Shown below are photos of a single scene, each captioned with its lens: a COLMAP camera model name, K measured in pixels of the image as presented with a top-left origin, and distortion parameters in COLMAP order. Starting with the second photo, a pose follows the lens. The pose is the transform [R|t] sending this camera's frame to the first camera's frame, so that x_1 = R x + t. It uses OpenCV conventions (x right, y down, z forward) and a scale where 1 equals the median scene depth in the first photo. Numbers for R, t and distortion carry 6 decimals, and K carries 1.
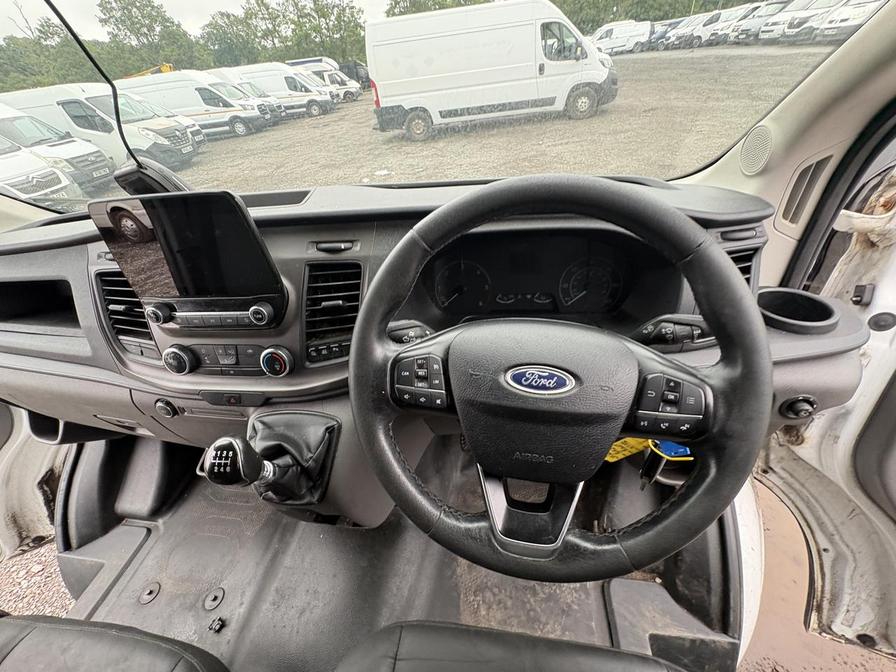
lens RADIAL K [[356.5, 0, 447.6], [0, 356.5, 335.0], [0, 0, 1]] dist [-0.001518, 0.000577]
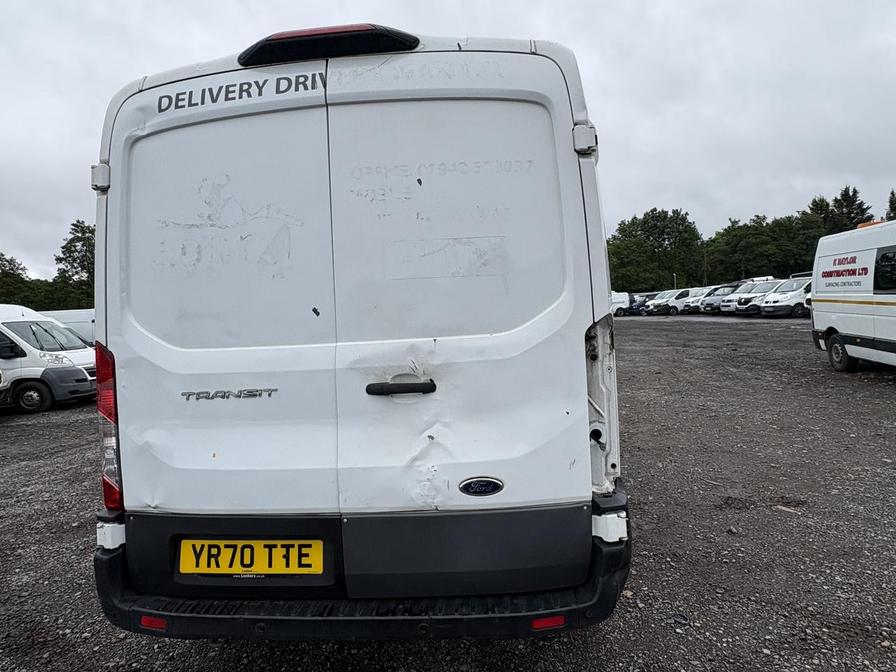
lens RADIAL K [[537.2, 0, 446.8], [0, 537.2, 339.1], [0, 0, 1]] dist [0.003523, 0.002325]
pose [[0.997411, 0.051124, 0.050570, -0.582106], [-0.012841, 0.818565, -0.574270, 3.668326], [-0.070754, 0.572134, 0.817102, -4.466554]]
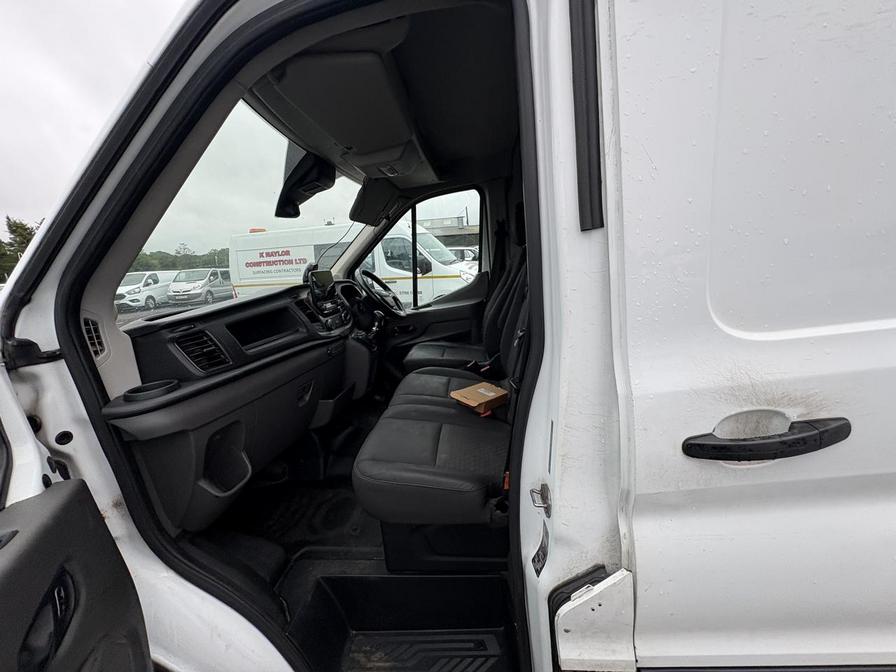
lens RADIAL K [[356.5, 0, 447.7], [0, 356.5, 338.1], [0, 0, 1]] dist [-0.001518, 0.000577]
pose [[-0.057228, -0.098012, 0.993538, -2.047324], [0.677565, 0.727076, 0.110753, 0.292975], [-0.733233, 0.679525, 0.024800, 0.160590]]
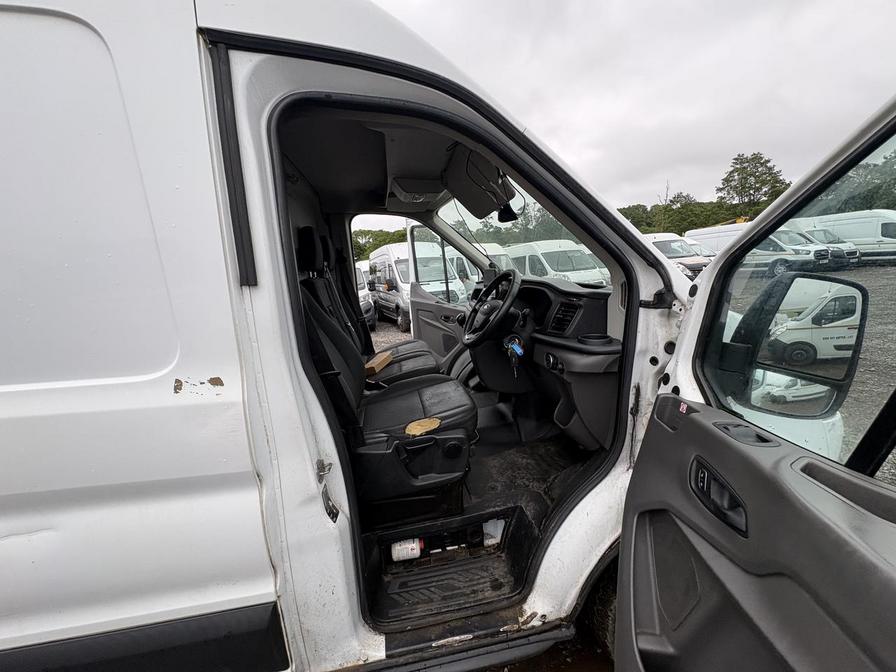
lens RADIAL K [[356.5, 0, 450.1], [0, 356.5, 338.8], [0, 0, 1]] dist [-0.001518, 0.000577]
pose [[0.307510, 0.261512, -0.914904, 1.554179], [-0.536835, 0.841544, 0.060106, 0.195253], [0.785650, 0.472669, 0.399172, -0.381020]]
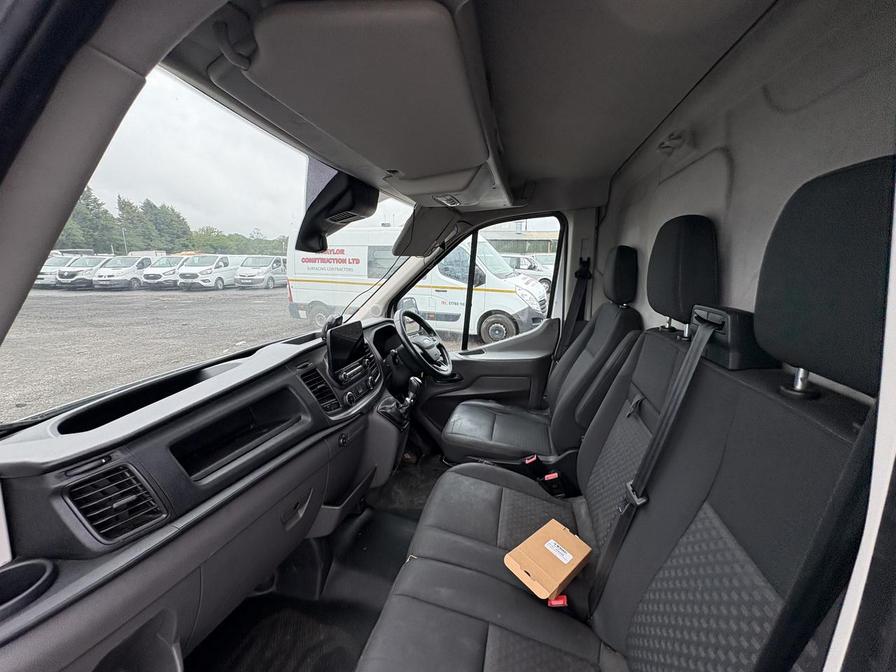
lens RADIAL K [[356.5, 0, 446.1], [0, 356.5, 336.5], [0, 0, 1]] dist [-0.001518, 0.000577]
pose [[0.082256, -0.091560, 0.992396, -1.558542], [0.604510, 0.796255, 0.023358, 0.068126], [-0.792339, 0.597992, 0.120846, 0.016340]]
